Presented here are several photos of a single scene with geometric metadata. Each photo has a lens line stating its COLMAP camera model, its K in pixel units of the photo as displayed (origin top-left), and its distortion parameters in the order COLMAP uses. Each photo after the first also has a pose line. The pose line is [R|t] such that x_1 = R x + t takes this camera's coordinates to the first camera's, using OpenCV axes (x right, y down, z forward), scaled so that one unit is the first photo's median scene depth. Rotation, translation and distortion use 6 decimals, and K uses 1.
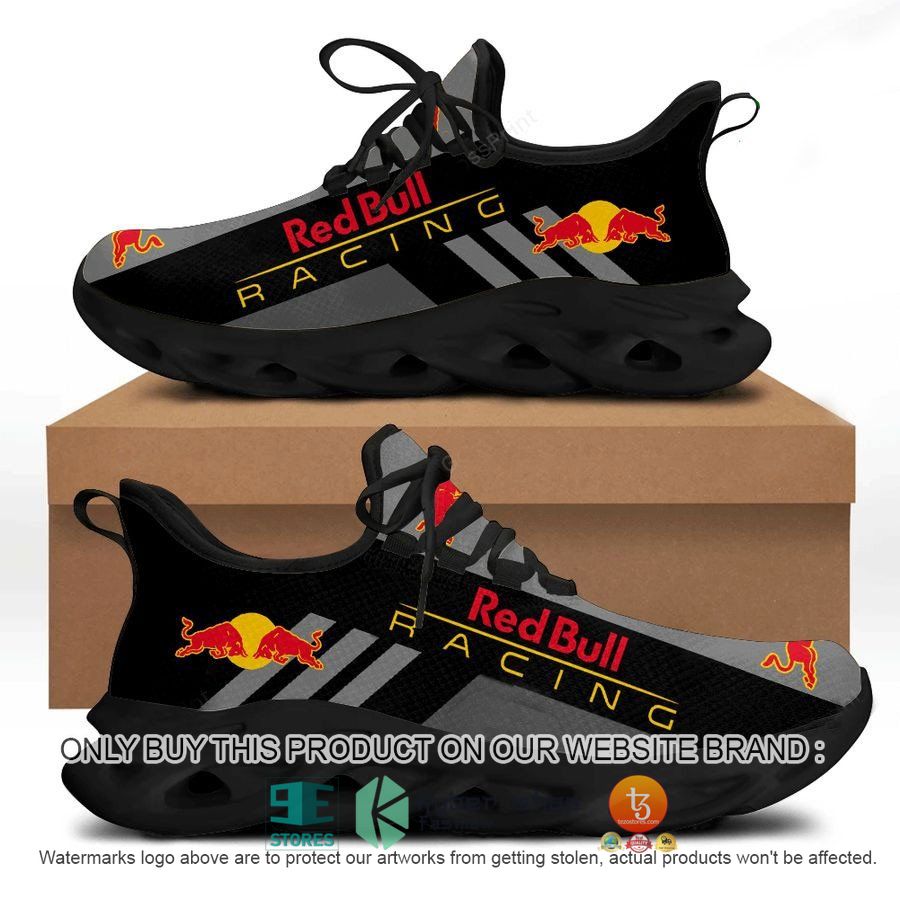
lens RADIAL K [[1333.9, 0, 450.3], [0, 1333.9, 452.2], [0, 0, 1]] dist [-0.010673, 0.000000]
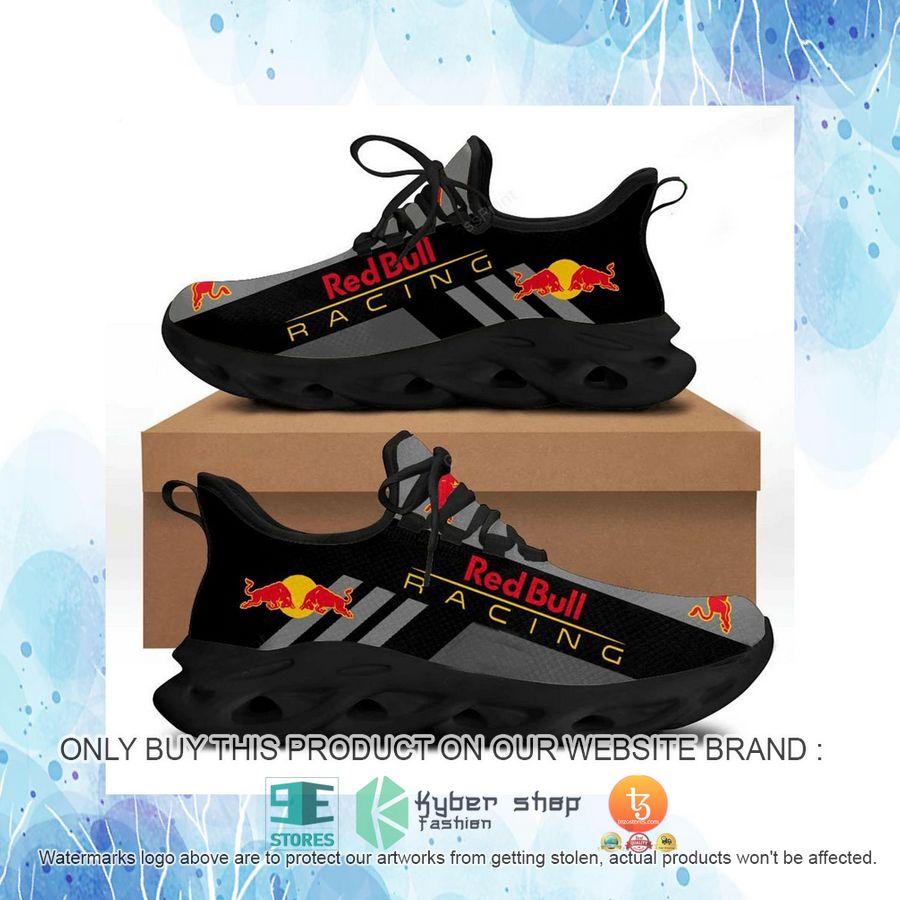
lens RADIAL K [[1333.9, 0, 449.9], [0, 1333.9, 449.2], [0, 0, 1]] dist [-0.010673, 0.000000]
pose [[1.000000, -0.000043, -0.000293, -0.000180], [0.000043, 0.999997, -0.002271, 0.000287], [0.000294, 0.002271, 0.999997, -0.306883]]
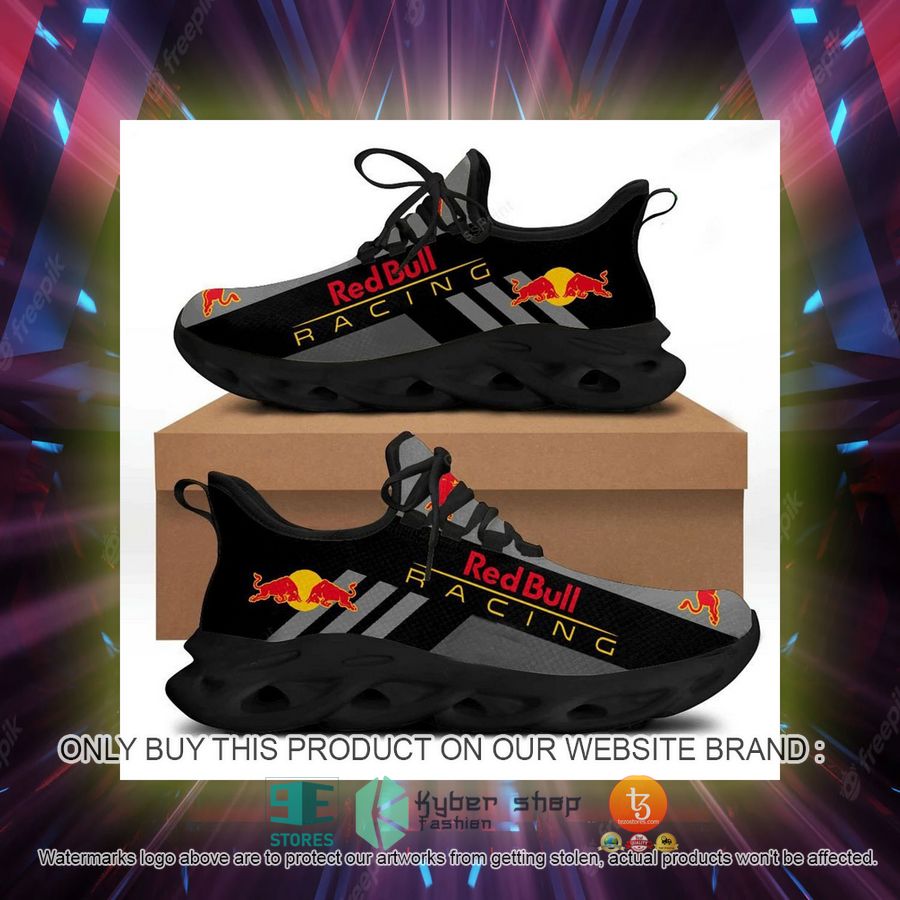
lens RADIAL K [[1333.9, 0, 449.9], [0, 1333.9, 448.7], [0, 0, 1]] dist [-0.010673, 0.000000]
pose [[1.000000, -0.000043, -0.000302, -0.000160], [0.000042, 0.999997, -0.002631, 0.000386], [0.000302, 0.002631, 0.999996, -0.363977]]
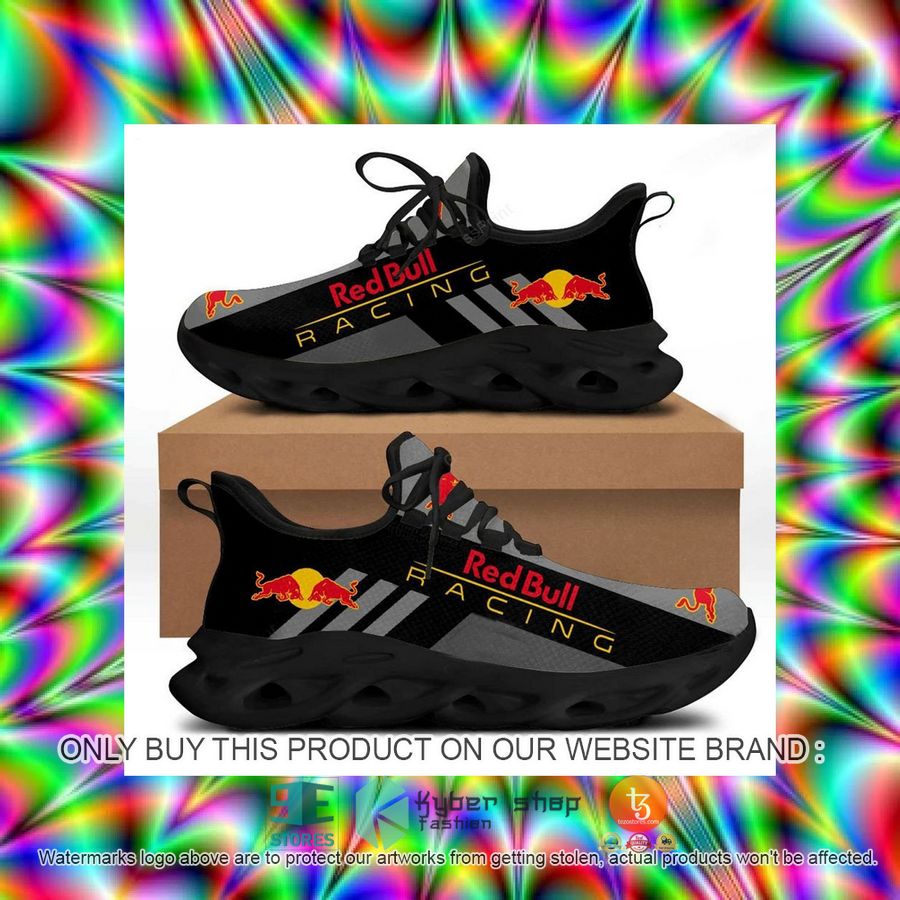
lens RADIAL K [[1333.9, 0, 449.8], [0, 1333.9, 448.5], [0, 0, 1]] dist [-0.010673, 0.000000]
pose [[1.000000, -0.000019, -0.000324, -0.000160], [0.000018, 0.999996, -0.002770, 0.000422], [0.000324, 0.002770, 0.999996, -0.381649]]
